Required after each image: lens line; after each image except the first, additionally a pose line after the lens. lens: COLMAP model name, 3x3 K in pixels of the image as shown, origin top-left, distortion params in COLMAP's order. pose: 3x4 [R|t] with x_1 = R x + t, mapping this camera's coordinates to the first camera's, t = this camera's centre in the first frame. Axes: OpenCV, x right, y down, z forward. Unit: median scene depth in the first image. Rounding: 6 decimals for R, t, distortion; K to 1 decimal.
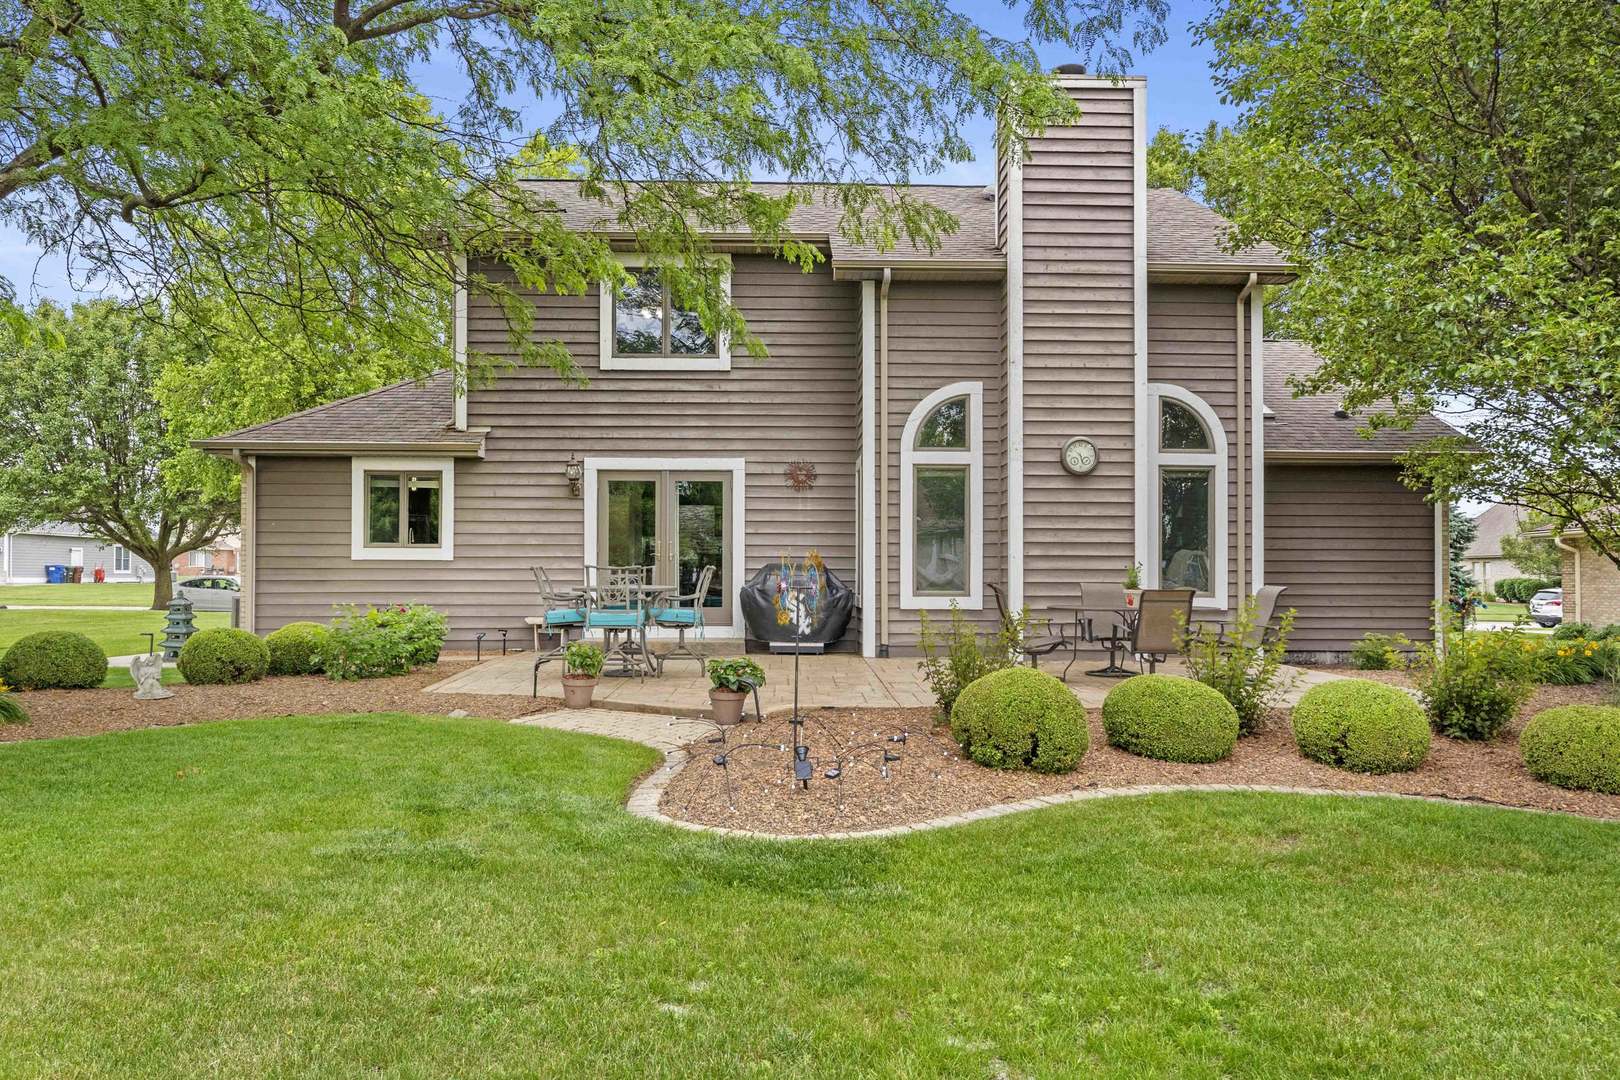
lens RADIAL K [[1136.4, 0, 811.4], [0, 1136.4, 545.6], [0, 0, 1]] dist [-0.002264, 0.000657]
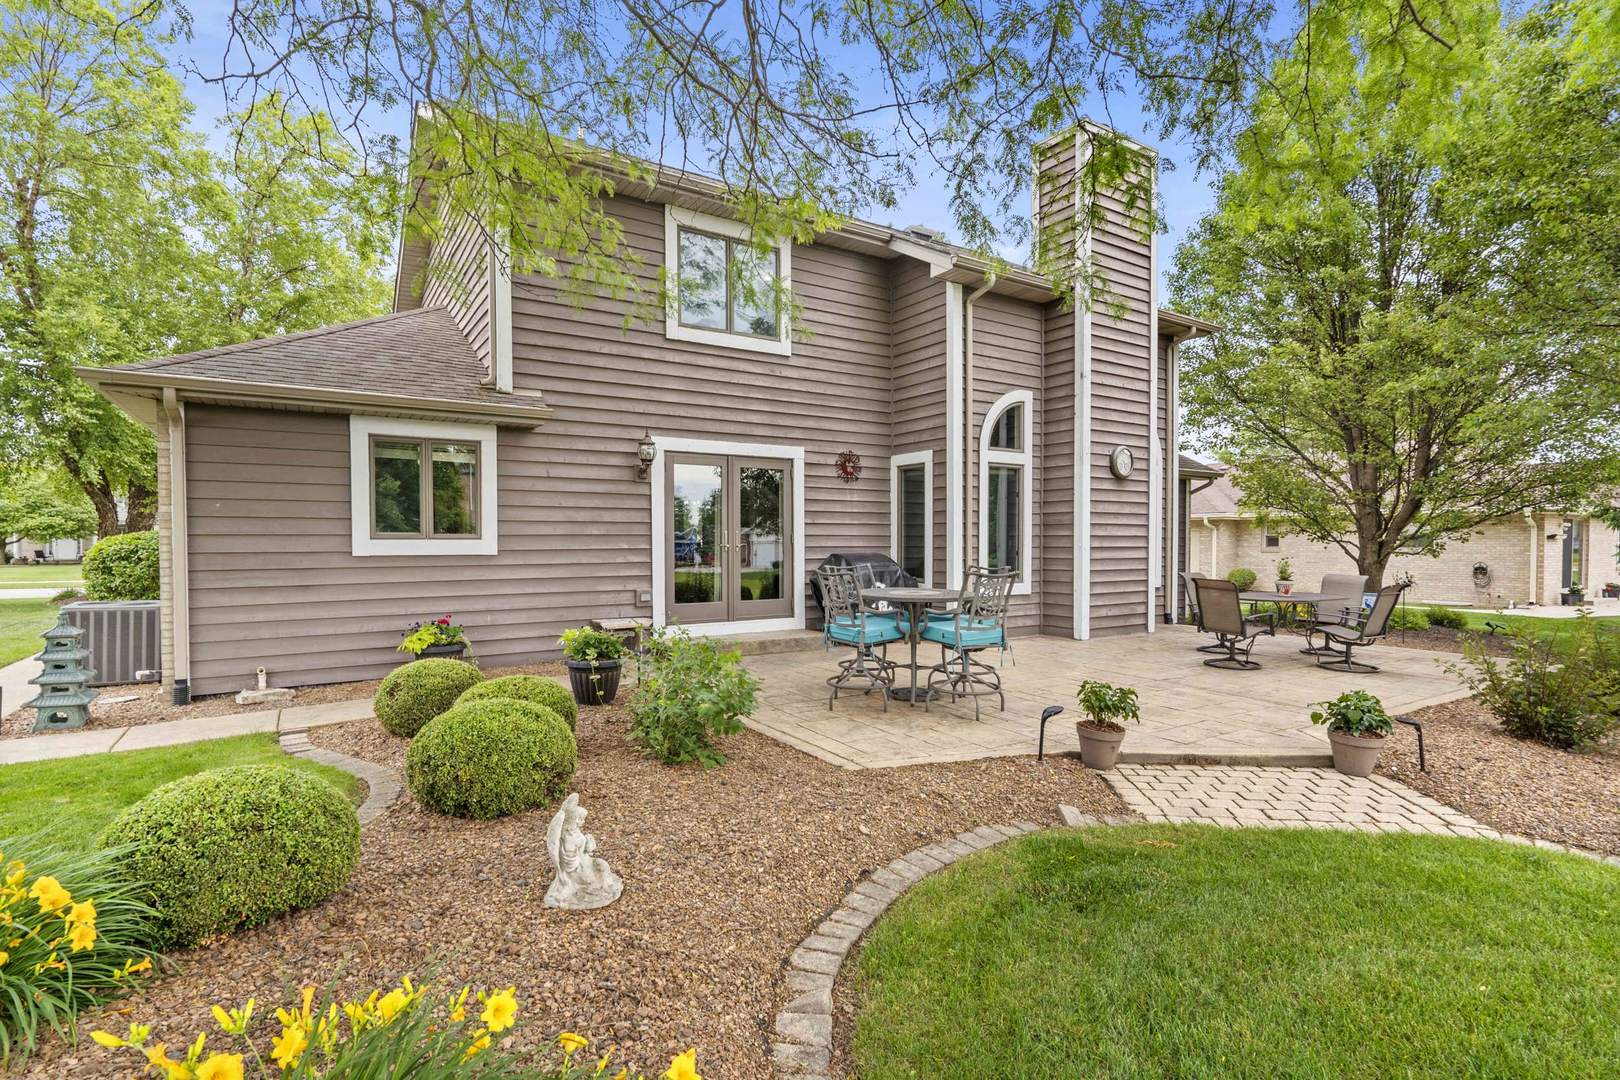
lens RADIAL K [[786.7, 0, 812.3], [0, 786.7, 541.0], [0, 0, 1]] dist [-0.001386, -0.000335]
pose [[0.857102, -0.003567, 0.515134, -0.408621], [-0.011136, 0.999614, 0.025449, -0.013068], [-0.515026, -0.027549, 0.856732, 0.413209]]
